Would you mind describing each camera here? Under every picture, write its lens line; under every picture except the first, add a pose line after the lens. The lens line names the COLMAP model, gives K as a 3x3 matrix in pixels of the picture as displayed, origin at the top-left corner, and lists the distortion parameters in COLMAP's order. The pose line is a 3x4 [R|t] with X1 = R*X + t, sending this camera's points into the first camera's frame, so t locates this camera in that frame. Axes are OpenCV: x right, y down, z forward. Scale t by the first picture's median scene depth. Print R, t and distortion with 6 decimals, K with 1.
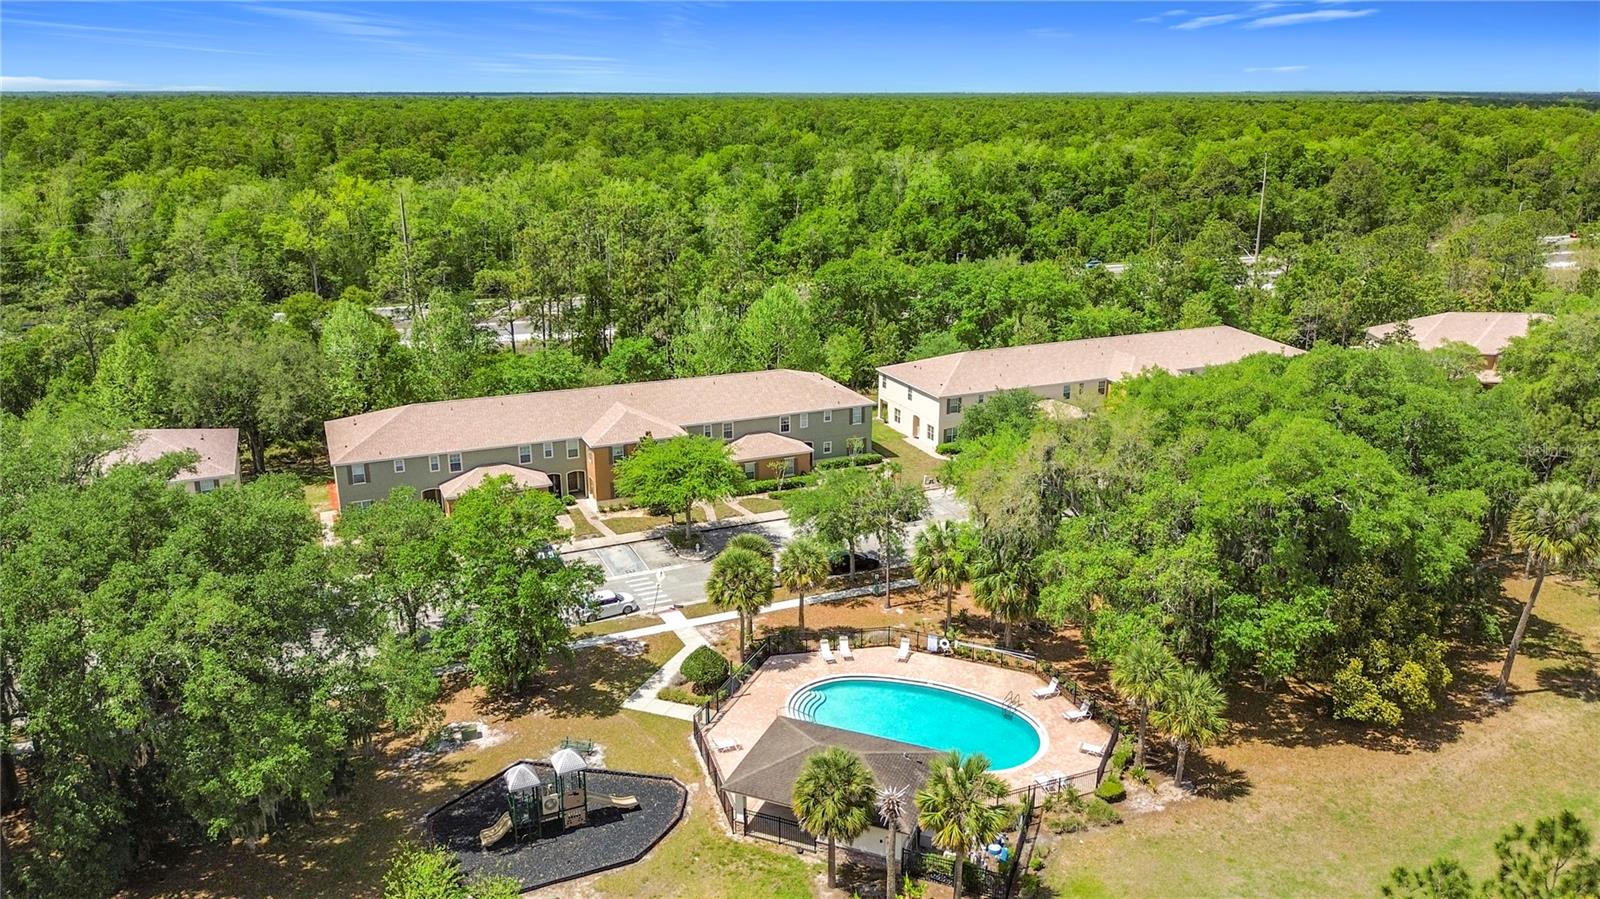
lens RADIAL K [[1147.8, 0, 795.9], [0, 1147.8, 450.6], [0, 0, 1]] dist [0.055800, -0.059037]
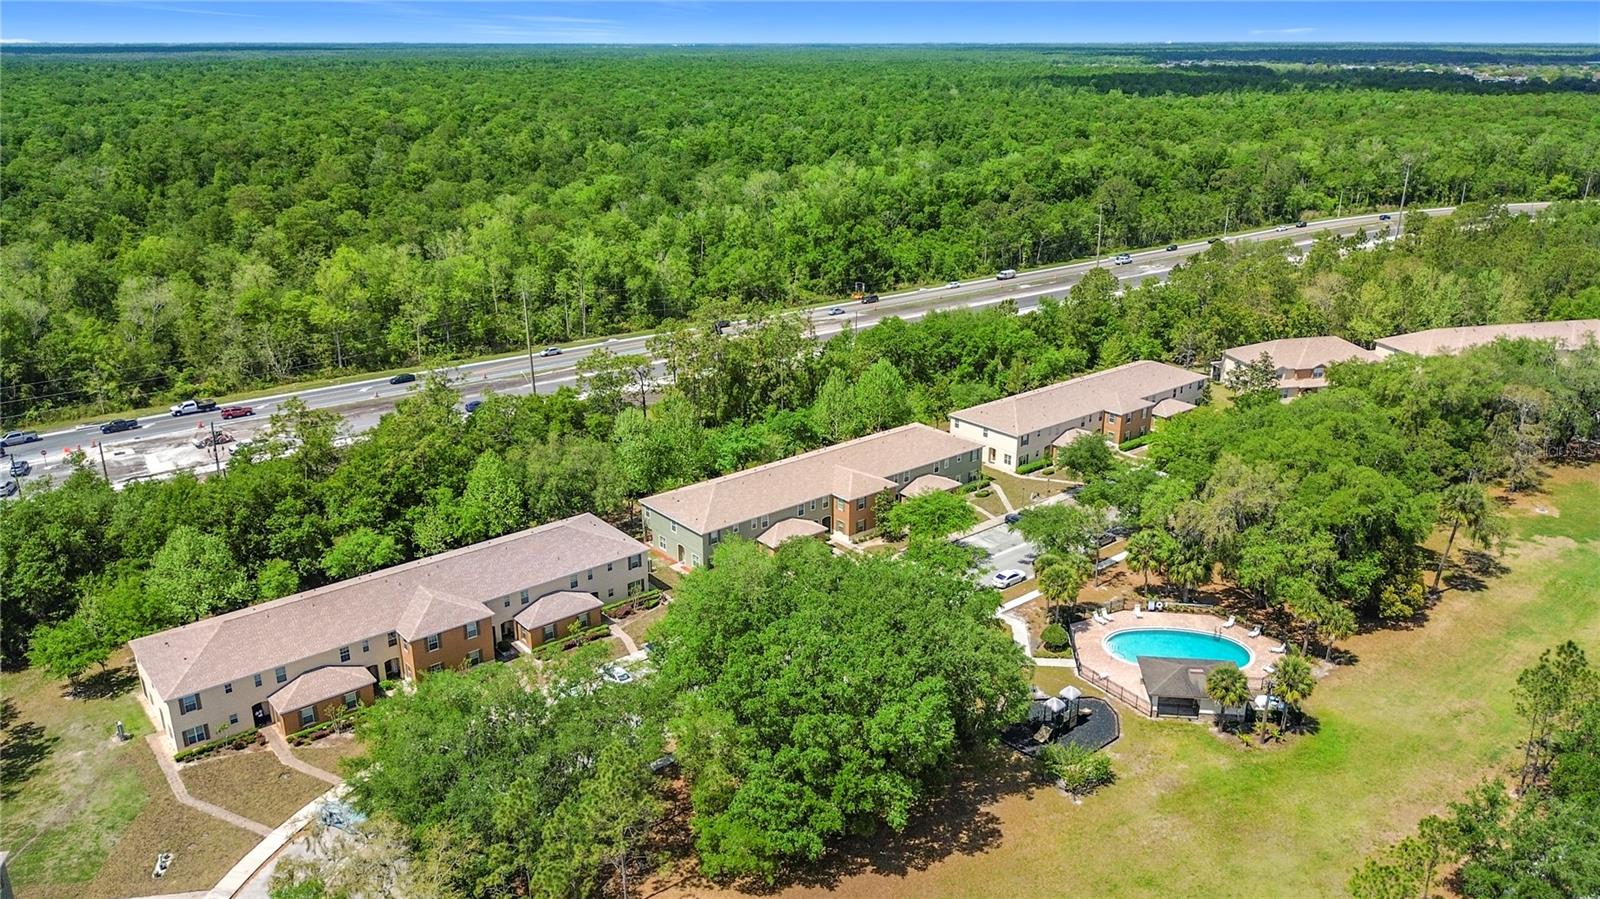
lens RADIAL K [[1151.7, 0, 800.0], [0, 1151.7, 449.5], [0, 0, 1]] dist [0.061923, -0.075664]
pose [[0.959774, -0.093098, 0.264891, -0.884133], [0.083171, 0.995356, 0.048473, -0.206416], [-0.268173, -0.024492, 0.963059, -0.560818]]
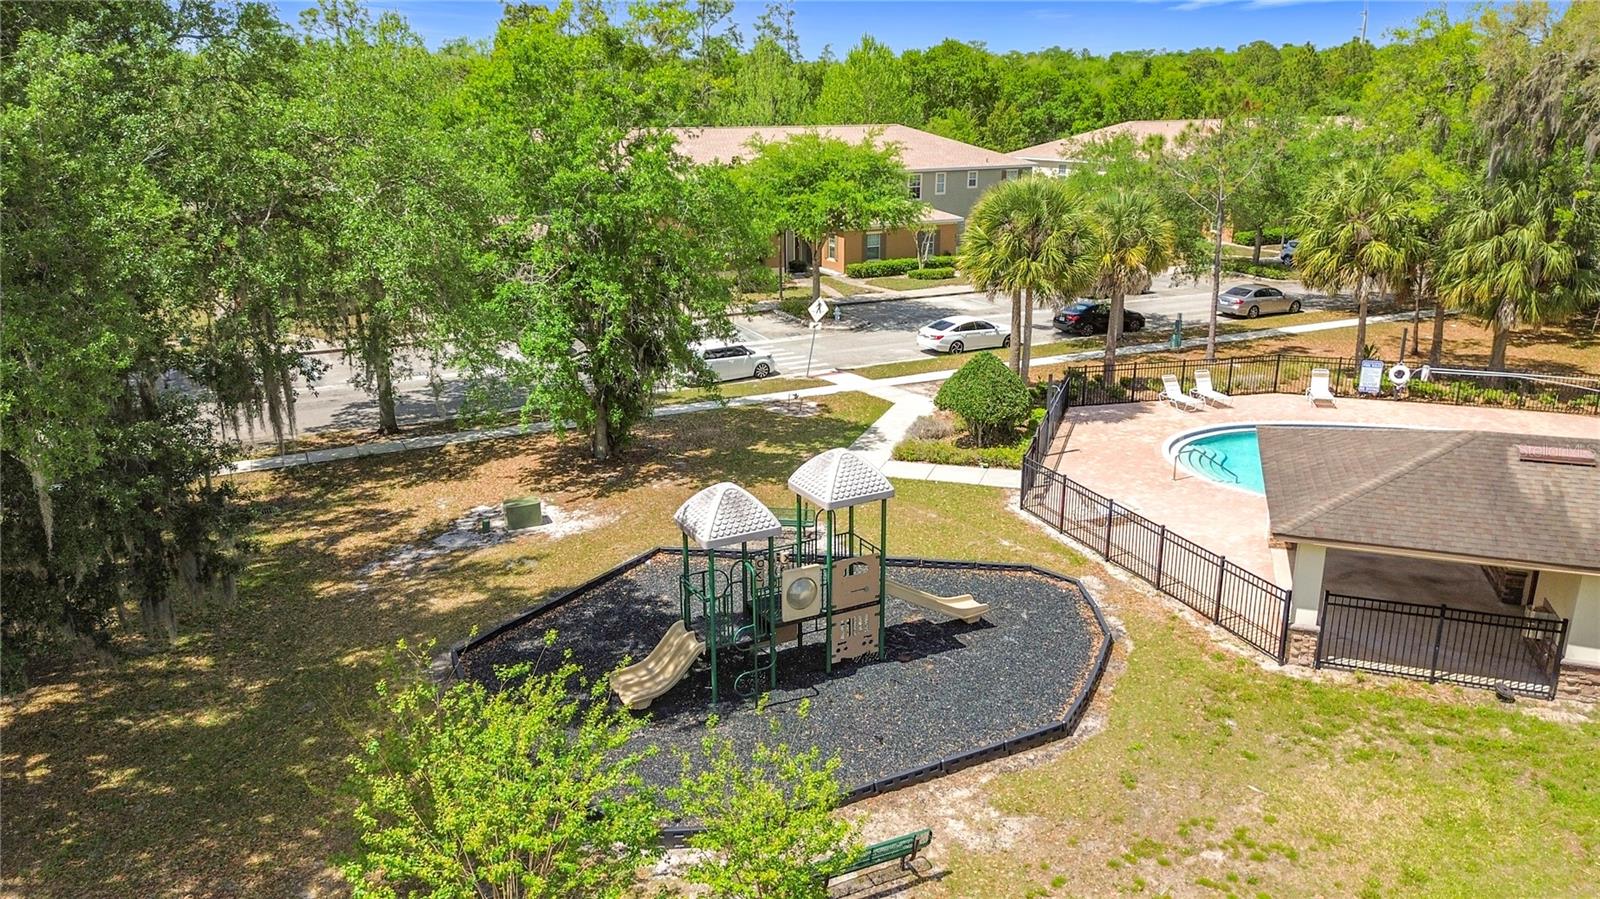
lens RADIAL K [[1135.4, 0, 798.3], [0, 1135.4, 457.1], [0, 0, 1]] dist [0.065678, -0.068295]
pose [[0.998263, -0.023407, 0.054062, -0.188079], [0.023362, 0.999726, 0.001468, 0.212765], [-0.054081, -0.000203, 0.998537, 0.519509]]
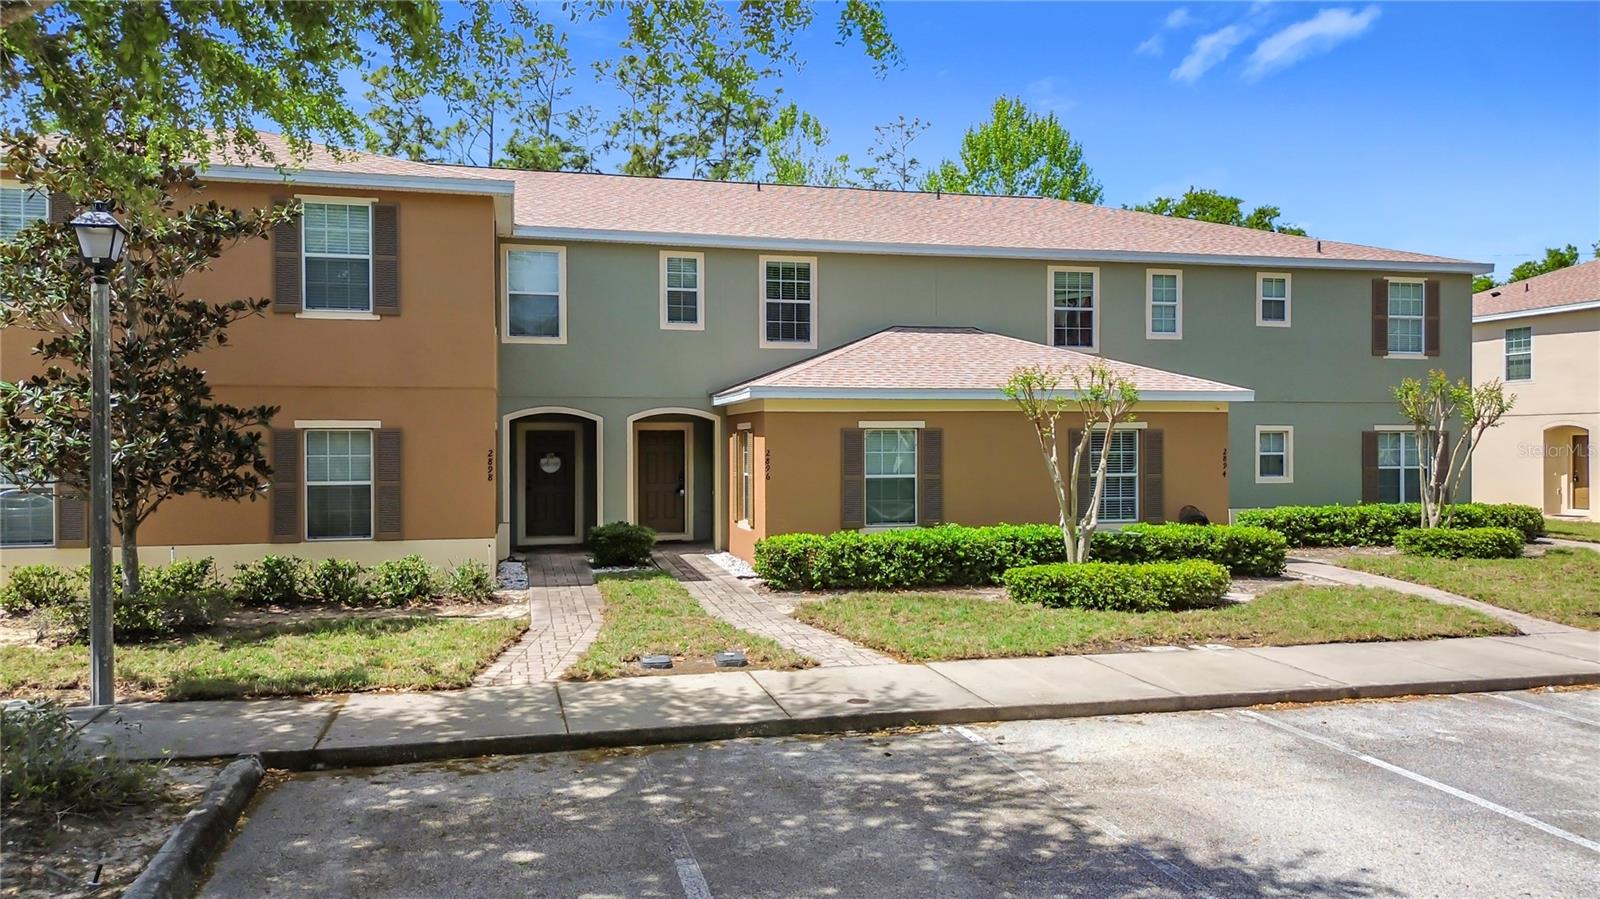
lens RADIAL K [[1151.7, 0, 800.0], [0, 1151.7, 449.5], [0, 0, 1]] dist [0.061923, -0.075664]
pose [[0.988171, 0.001689, -0.153345, -0.041641], [-0.045736, 0.957678, -0.284184, 0.099206], [0.146375, 0.287836, 0.946428, 1.270617]]
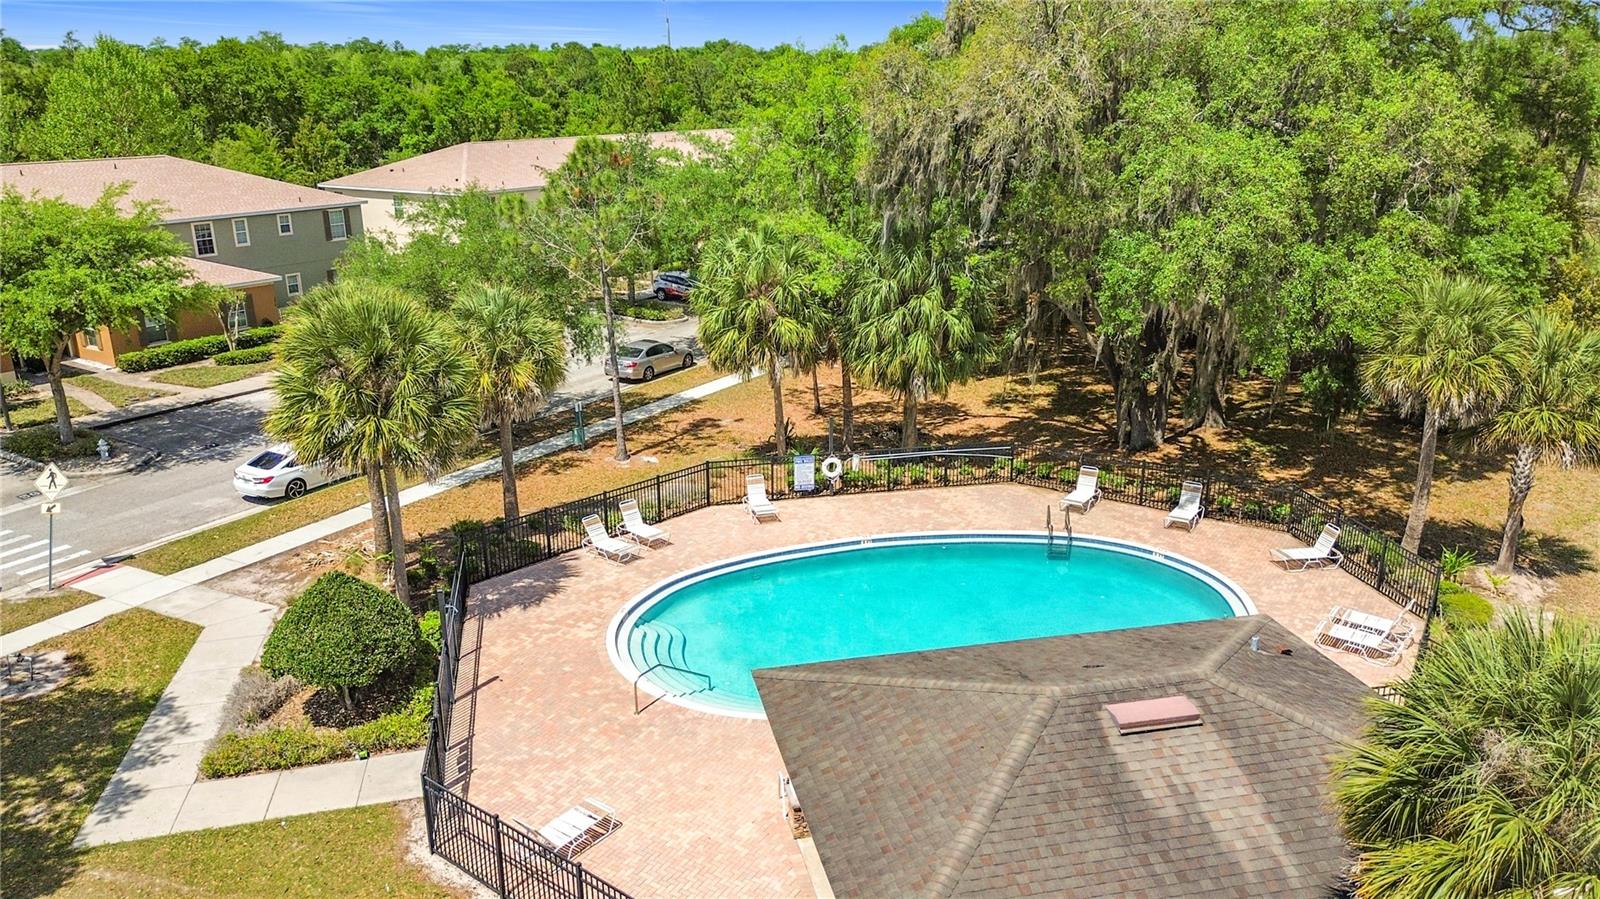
lens RADIAL K [[1135.4, 0, 798.3], [0, 1135.4, 457.1], [0, 0, 1]] dist [0.065678, -0.068295]
pose [[0.820947, -0.181748, 0.541307, -0.141329], [0.176215, 0.982360, 0.062587, 0.141181], [-0.543133, 0.044006, 0.838493, 0.660800]]
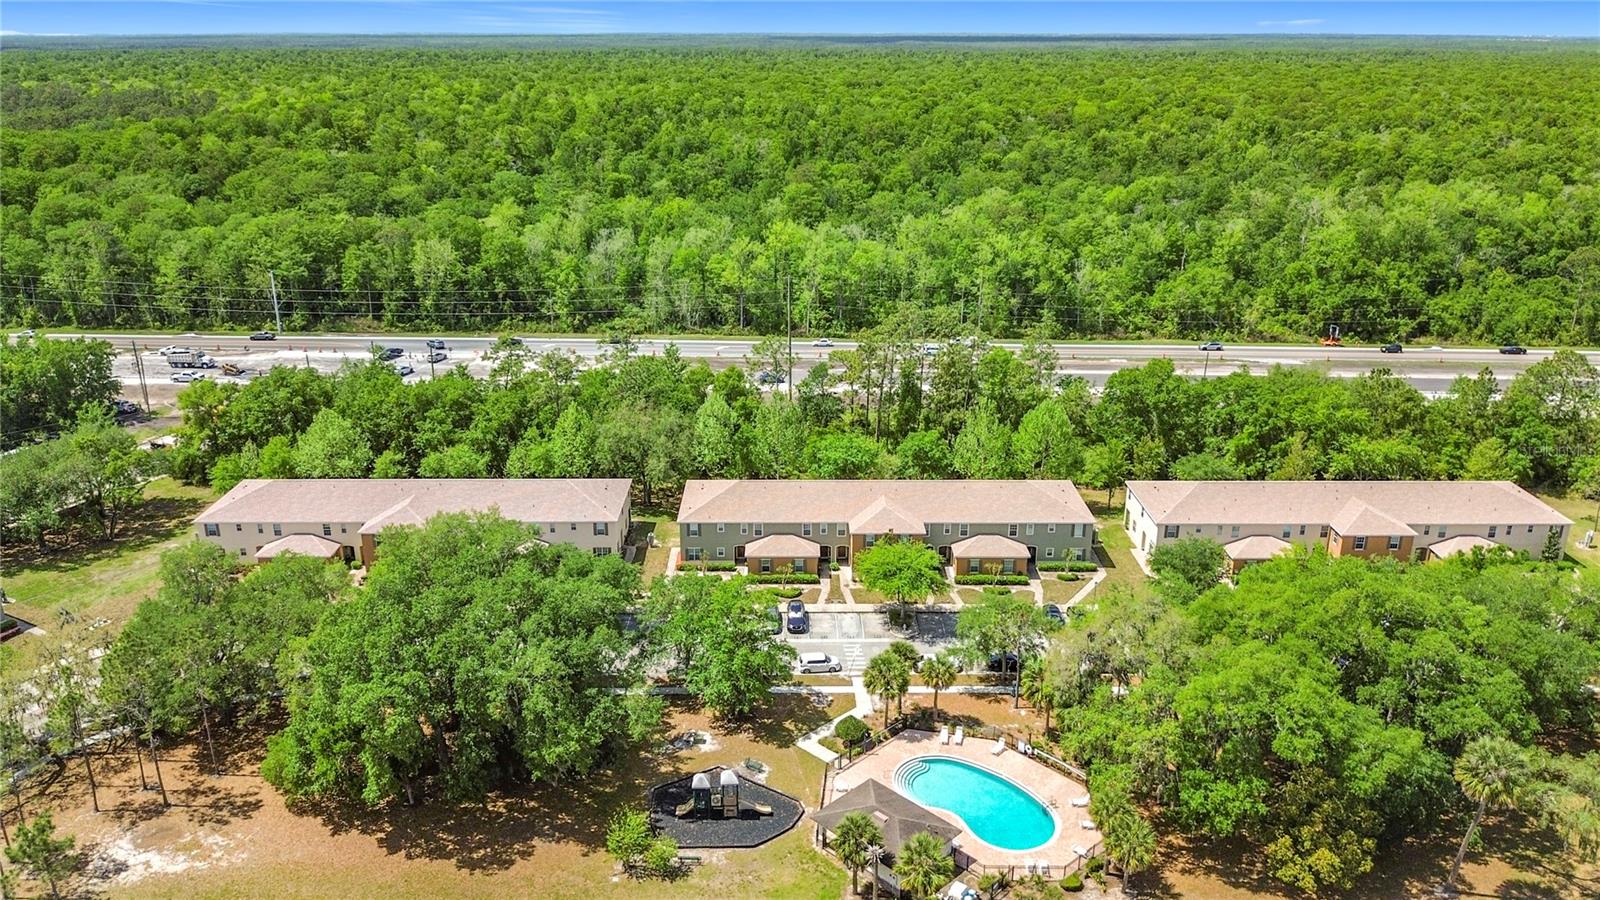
lens RADIAL K [[1175.3, 0, 800.0], [0, 1175.3, 450.0], [0, 0, 1]] dist [0.062170, -0.120596]
pose [[0.920486, 0.133448, -0.367284, 0.371902], [-0.118460, 0.990948, 0.063164, -0.257621], [0.372388, -0.014633, 0.927962, -0.430418]]
